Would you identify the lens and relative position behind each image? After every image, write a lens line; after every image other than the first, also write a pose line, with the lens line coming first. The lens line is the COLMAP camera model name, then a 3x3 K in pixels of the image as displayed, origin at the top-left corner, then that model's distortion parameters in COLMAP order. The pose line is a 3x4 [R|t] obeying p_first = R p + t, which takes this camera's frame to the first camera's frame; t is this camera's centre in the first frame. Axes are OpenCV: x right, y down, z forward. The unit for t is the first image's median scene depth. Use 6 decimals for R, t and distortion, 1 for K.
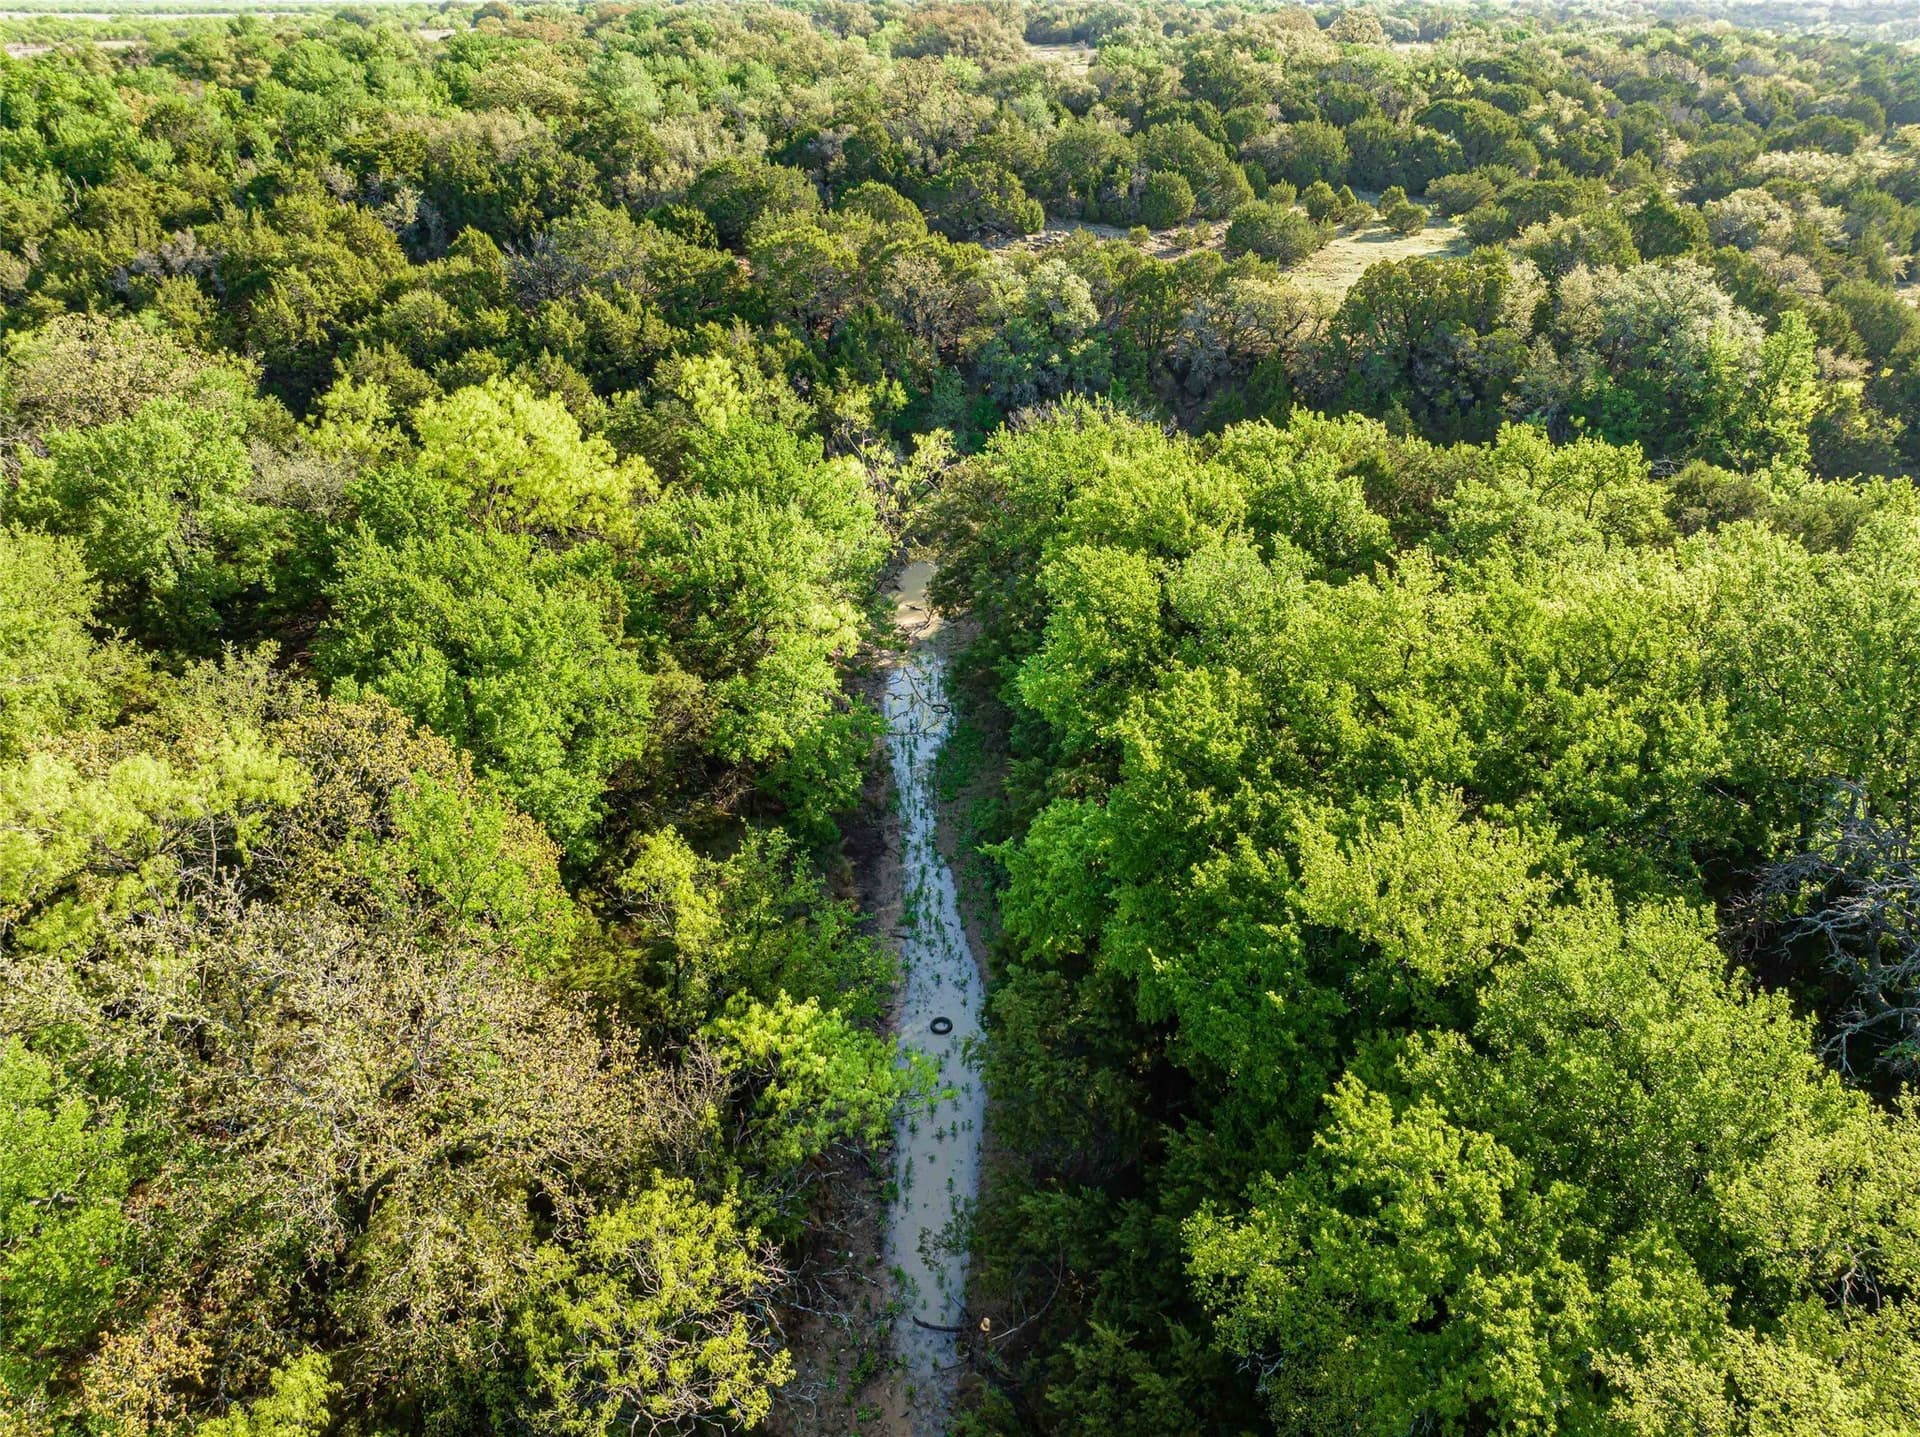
lens RADIAL K [[1351.5, 0, 960.0], [0, 1351.5, 718.5], [0, 0, 1]] dist [-0.050175, 0.019692]
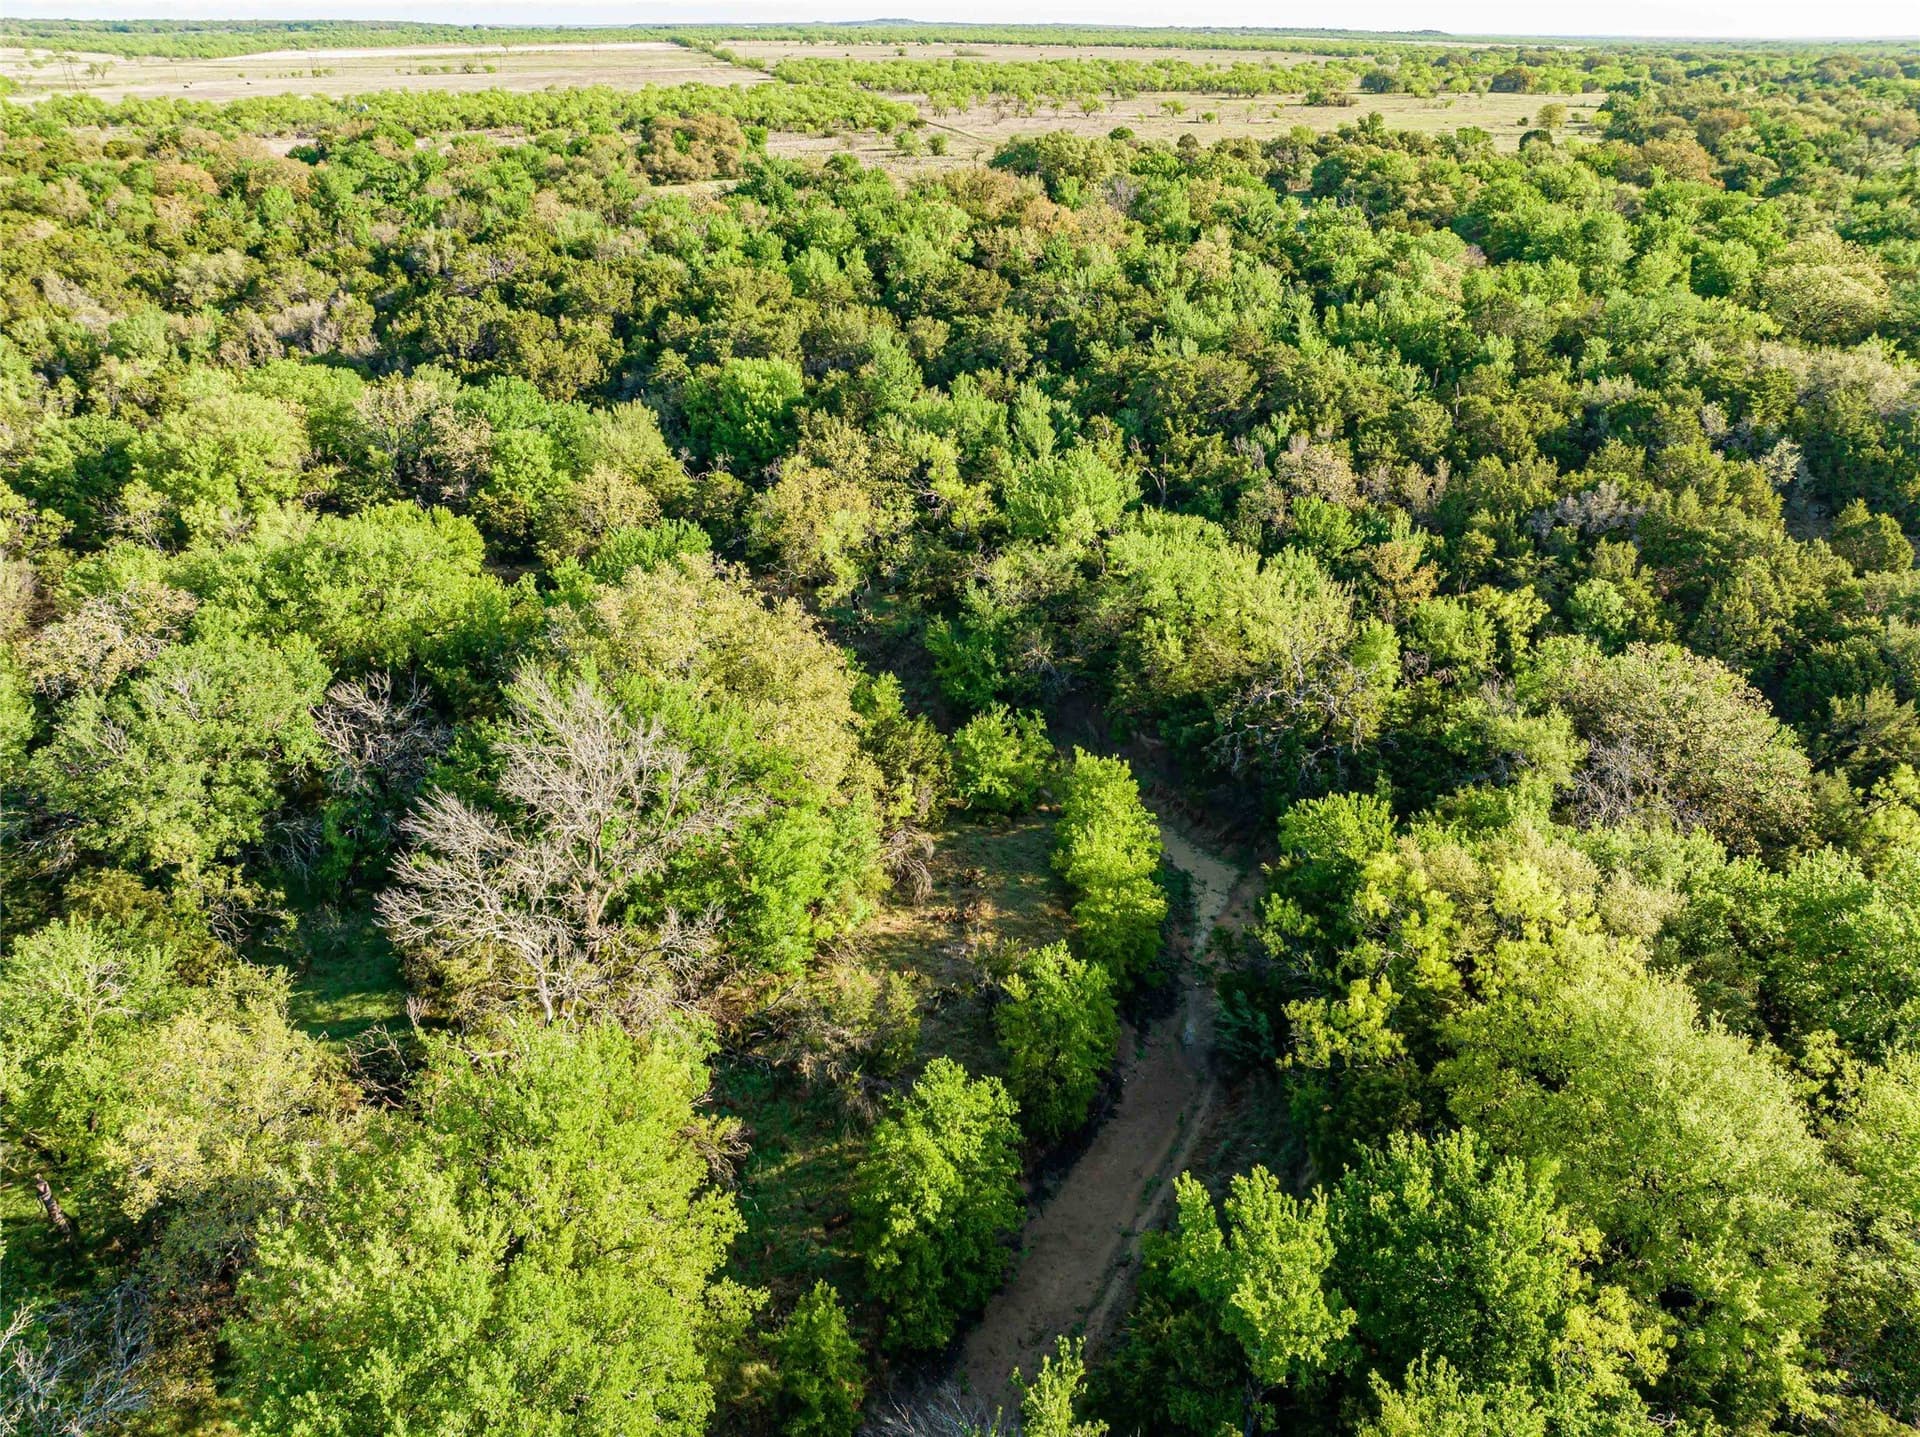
lens RADIAL K [[1351.5, 0, 960.0], [0, 1351.5, 718.5], [0, 0, 1]] dist [-0.050175, 0.019692]
pose [[0.817413, 0.271030, -0.508310, -0.453845], [-0.281157, 0.957870, 0.058606, -0.126560], [0.502779, 0.095009, 0.859178, -0.100304]]
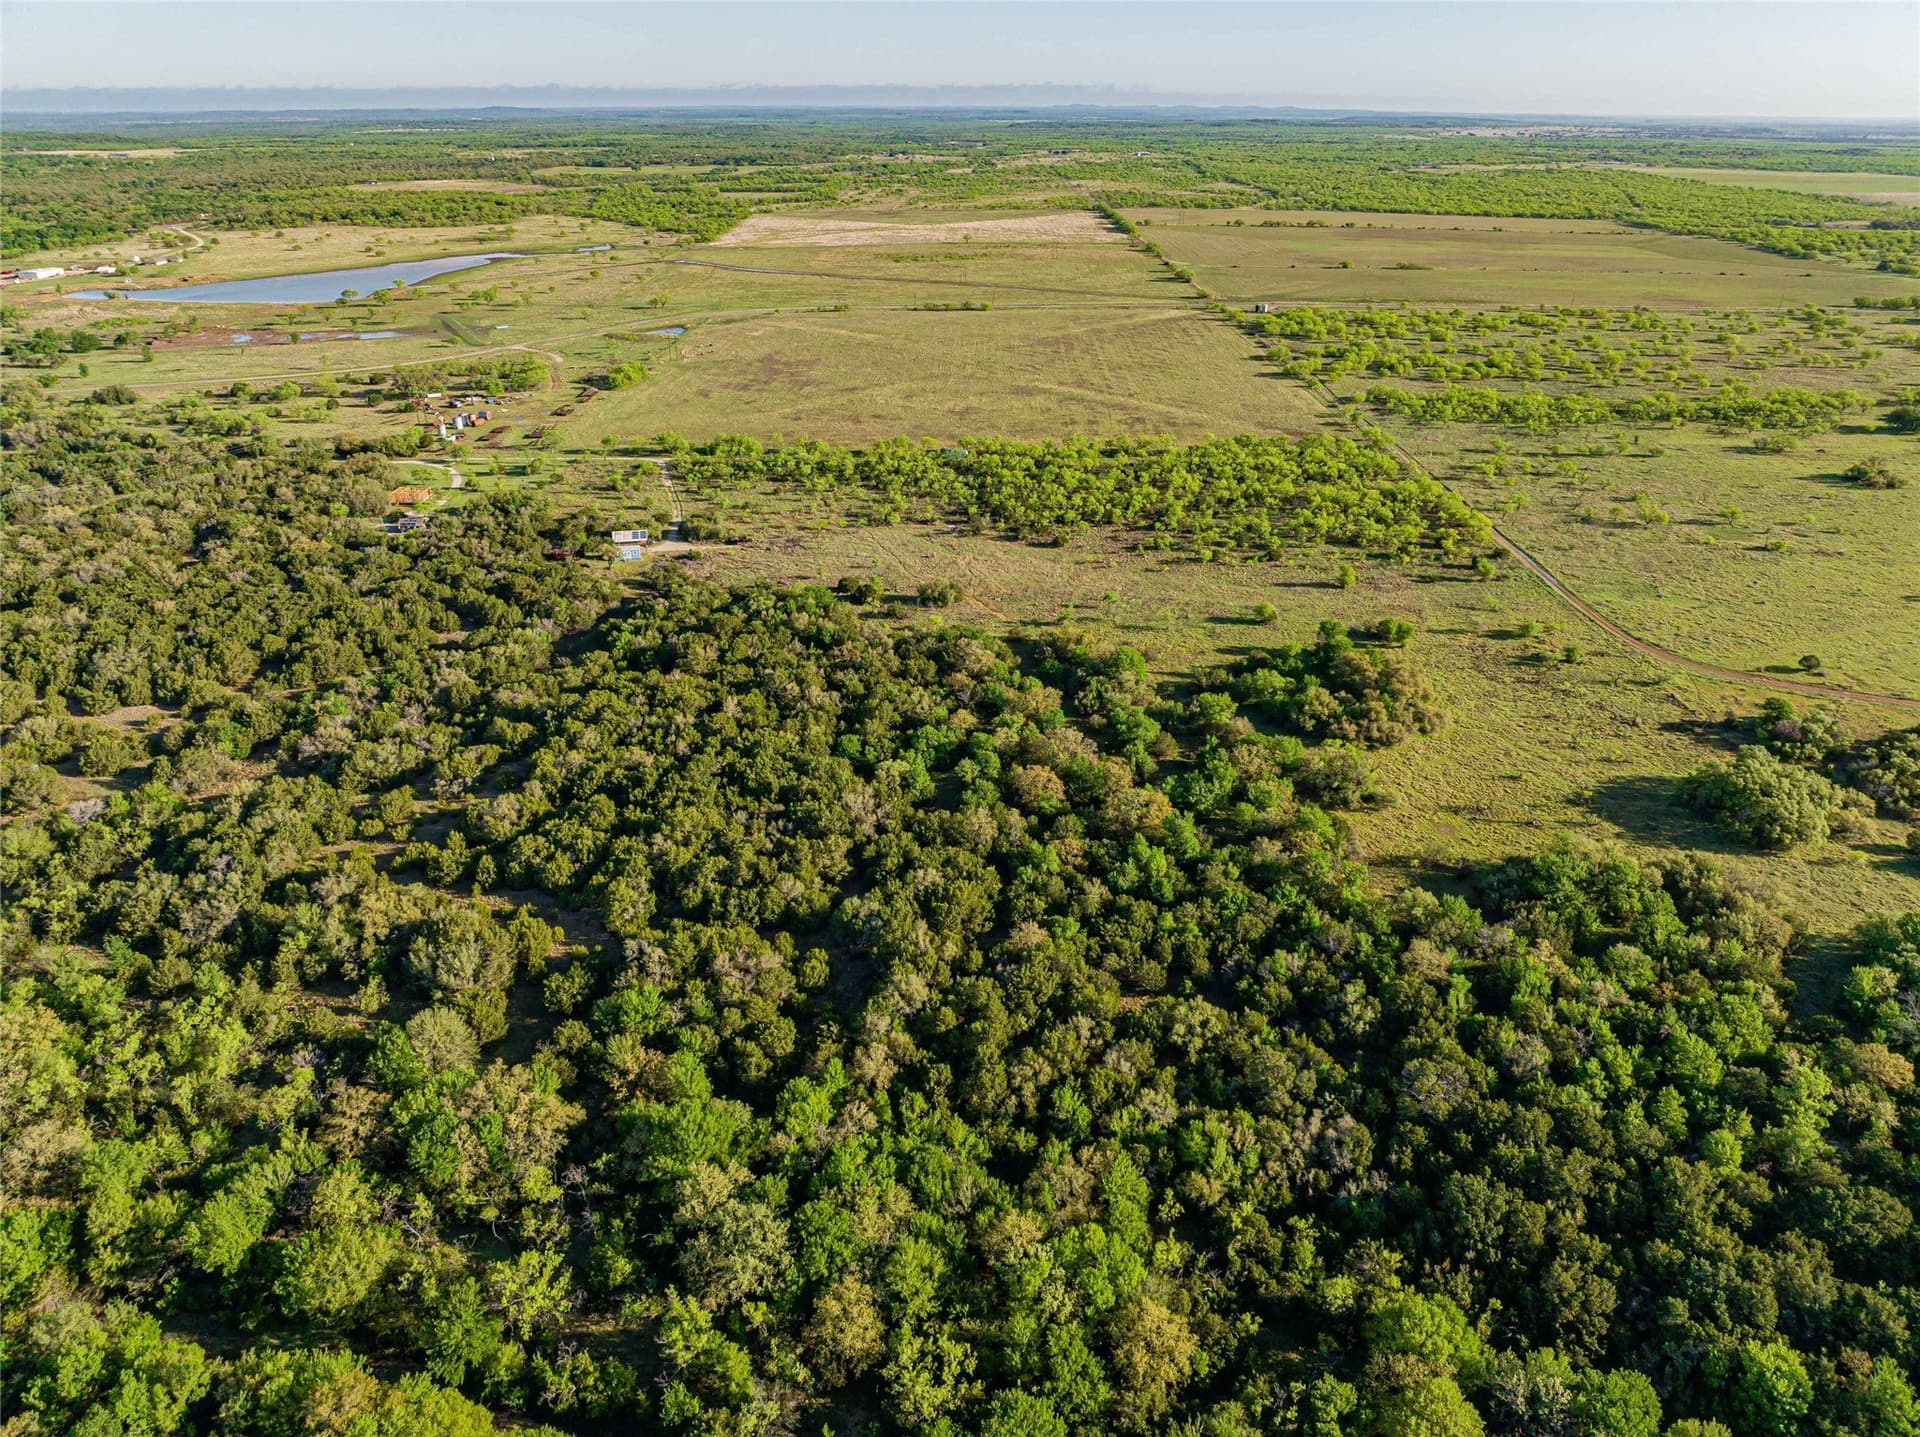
lens RADIAL K [[1344.3, 0, 966.1], [0, 1344.3, 737.1], [0, 0, 1]] dist [-0.029700, -0.010763]
pose [[0.661922, 0.330229, -0.672910, -1.248005], [-0.366883, 0.925573, 0.093330, -0.915603], [0.653648, 0.185102, 0.733813, -1.313515]]
